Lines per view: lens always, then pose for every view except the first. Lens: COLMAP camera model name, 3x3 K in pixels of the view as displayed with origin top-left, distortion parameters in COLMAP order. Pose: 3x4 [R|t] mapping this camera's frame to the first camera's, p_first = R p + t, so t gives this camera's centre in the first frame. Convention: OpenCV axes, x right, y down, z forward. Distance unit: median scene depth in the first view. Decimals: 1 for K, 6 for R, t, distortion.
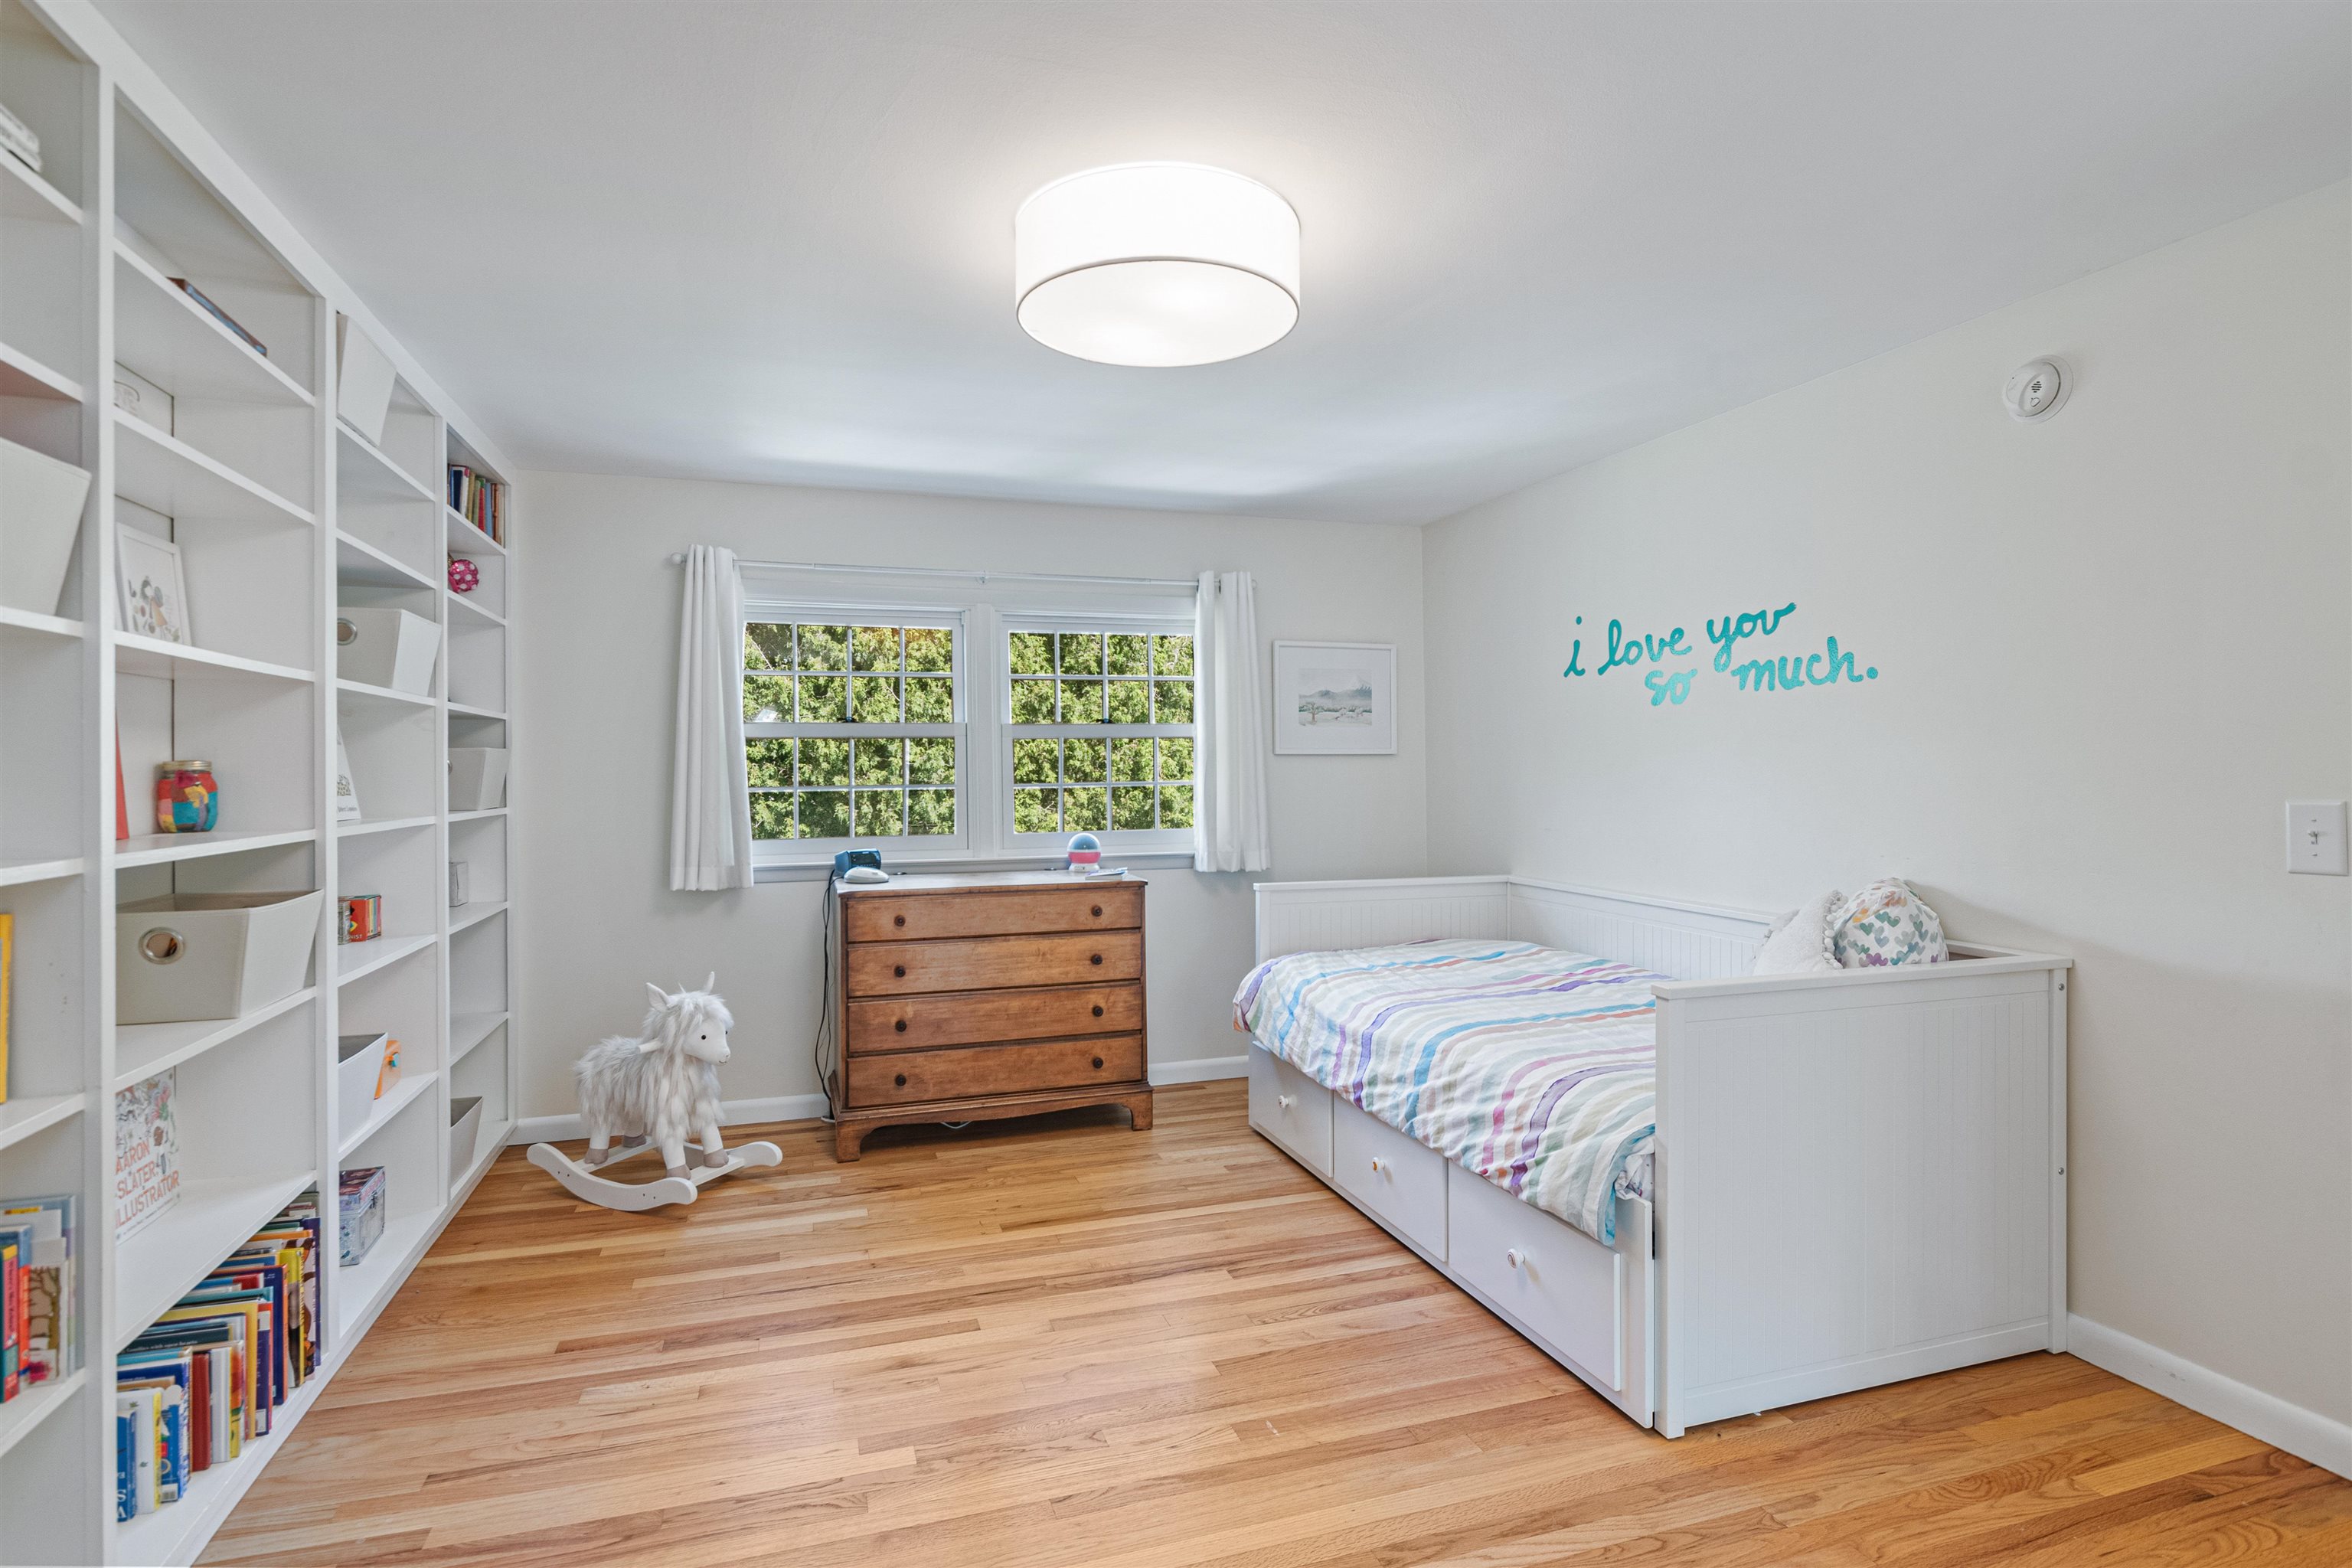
lens RADIAL K [[1169.6, 0, 1170.1], [0, 1169.6, 767.5], [0, 0, 1]] dist [0.000199, -0.000625]
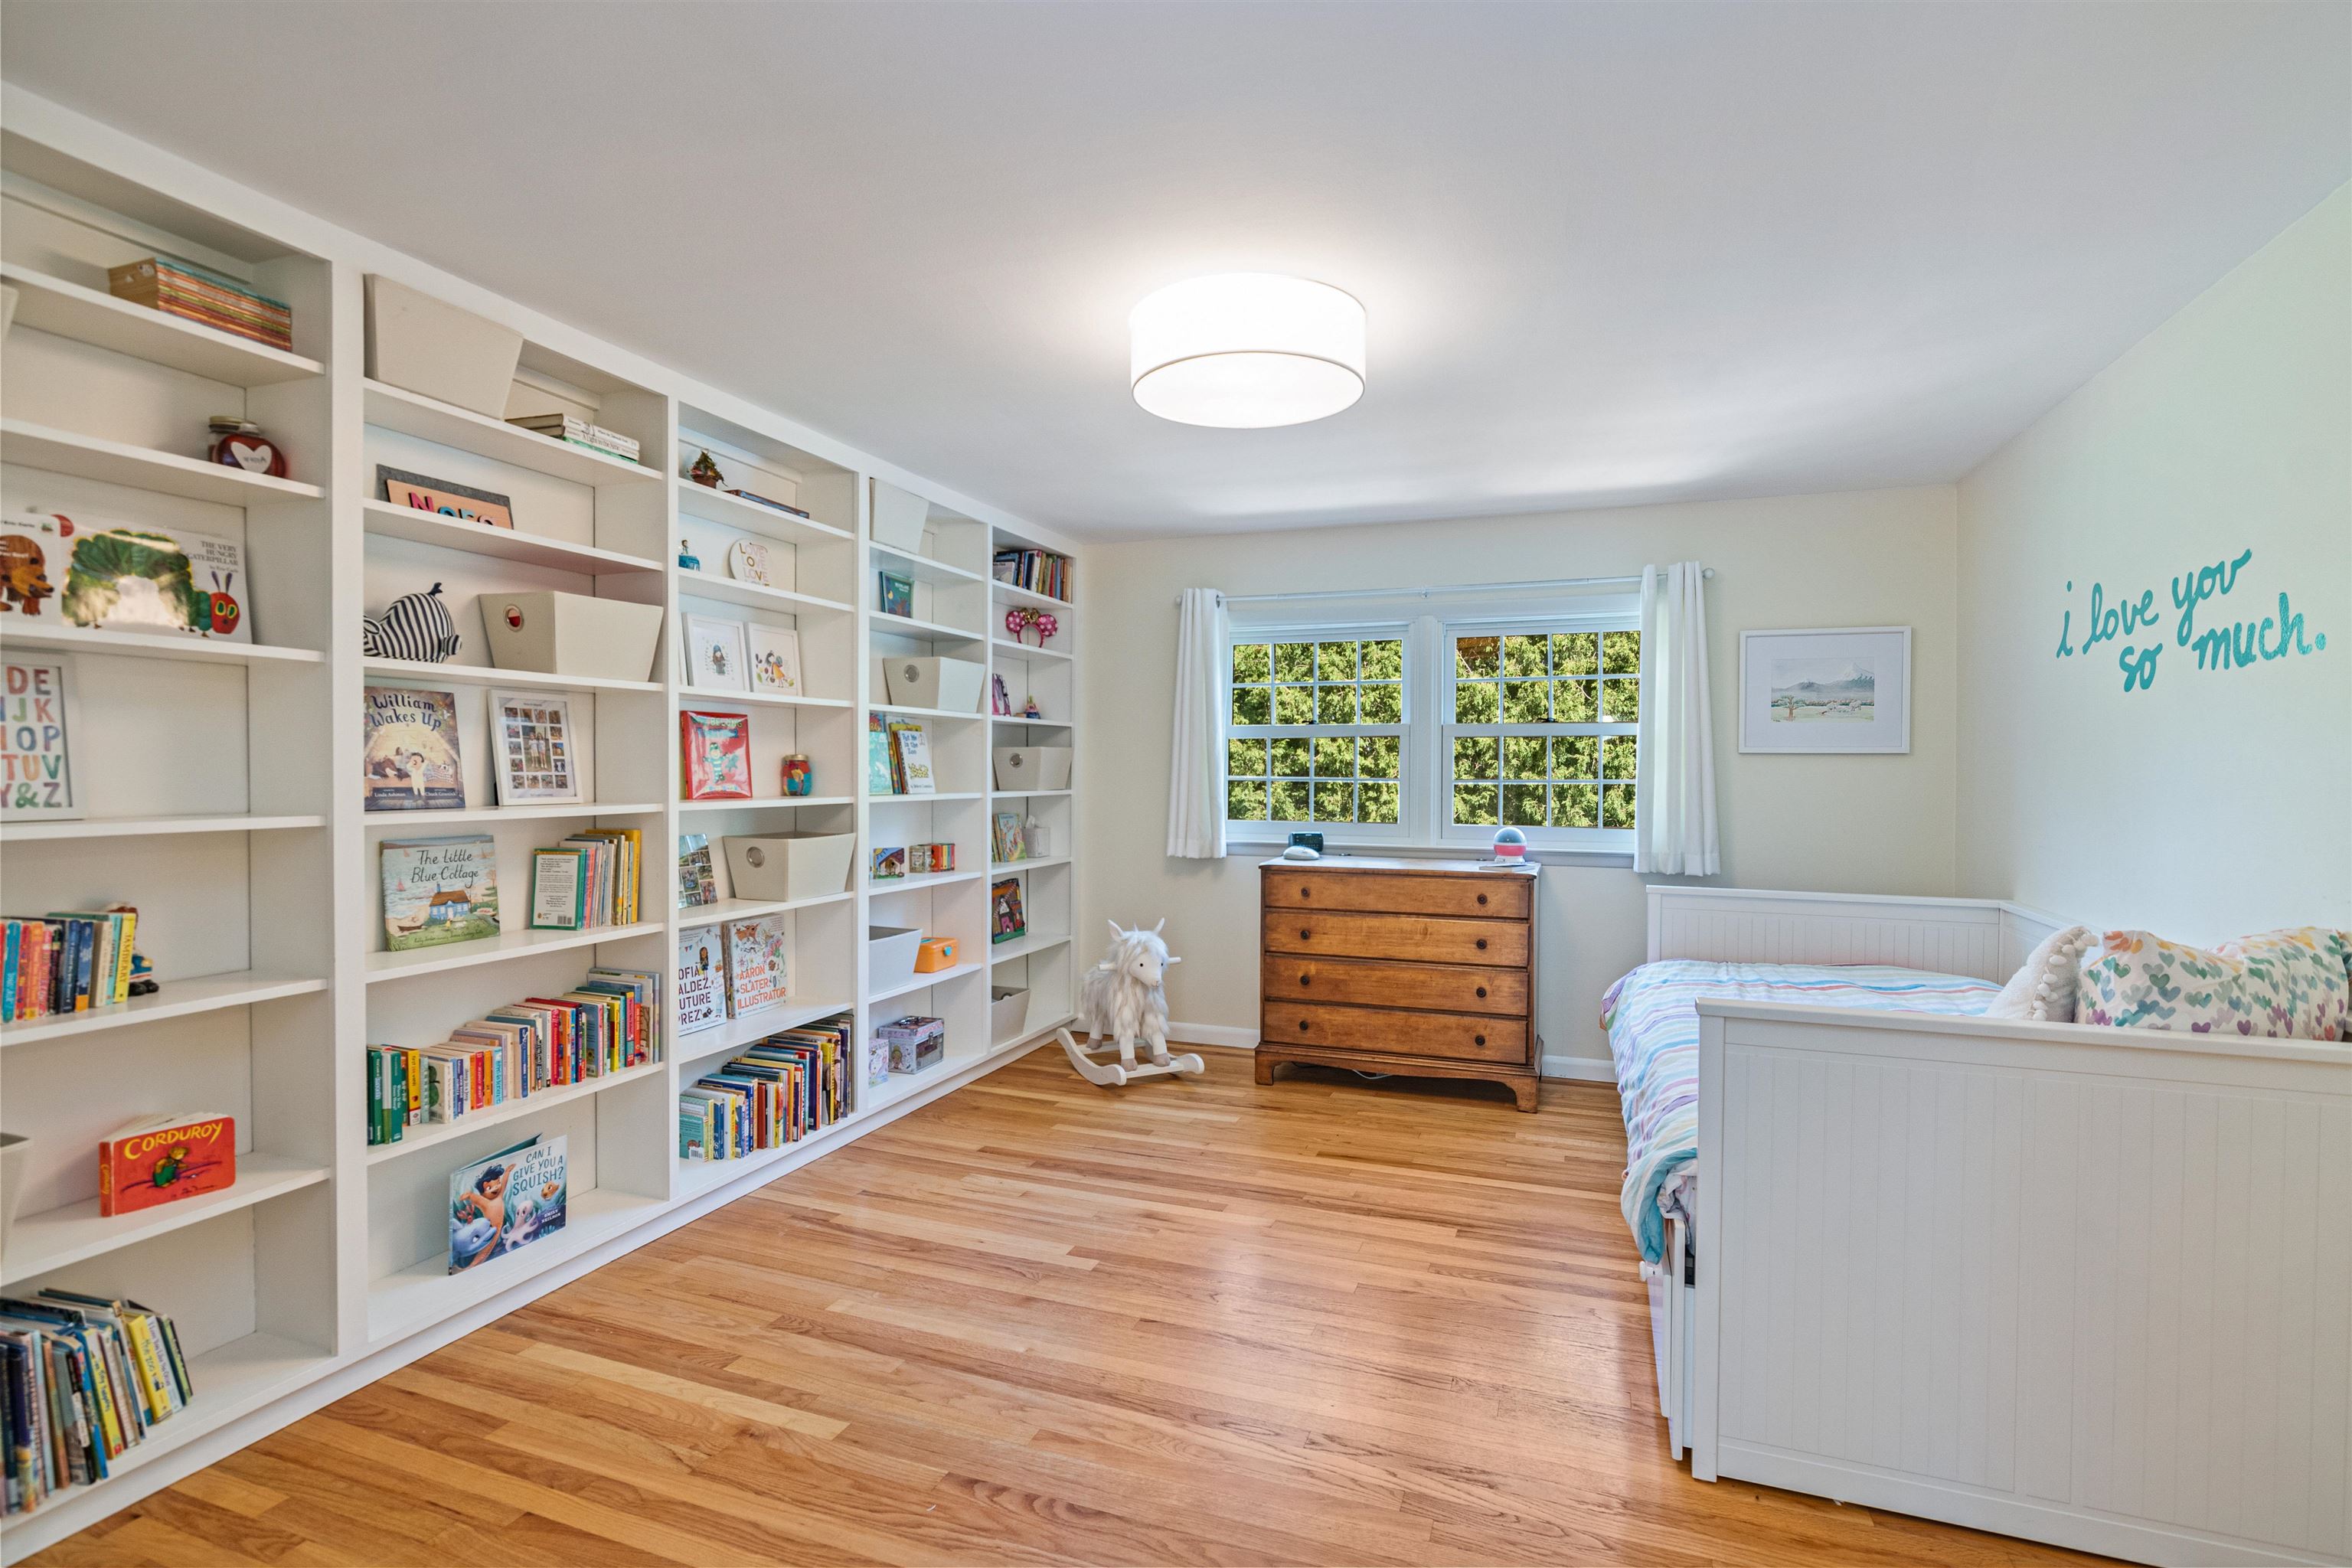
lens RADIAL K [[1135.1, 0, 1176.0], [0, 1135.1, 784.0], [0, 0, 1]] dist [0.001261, 0.002249]
pose [[0.785412, 0.019855, -0.618655, 0.395388], [-0.008973, 0.999746, 0.020694, -0.001472], [0.618908, -0.010702, 0.785390, 0.013981]]
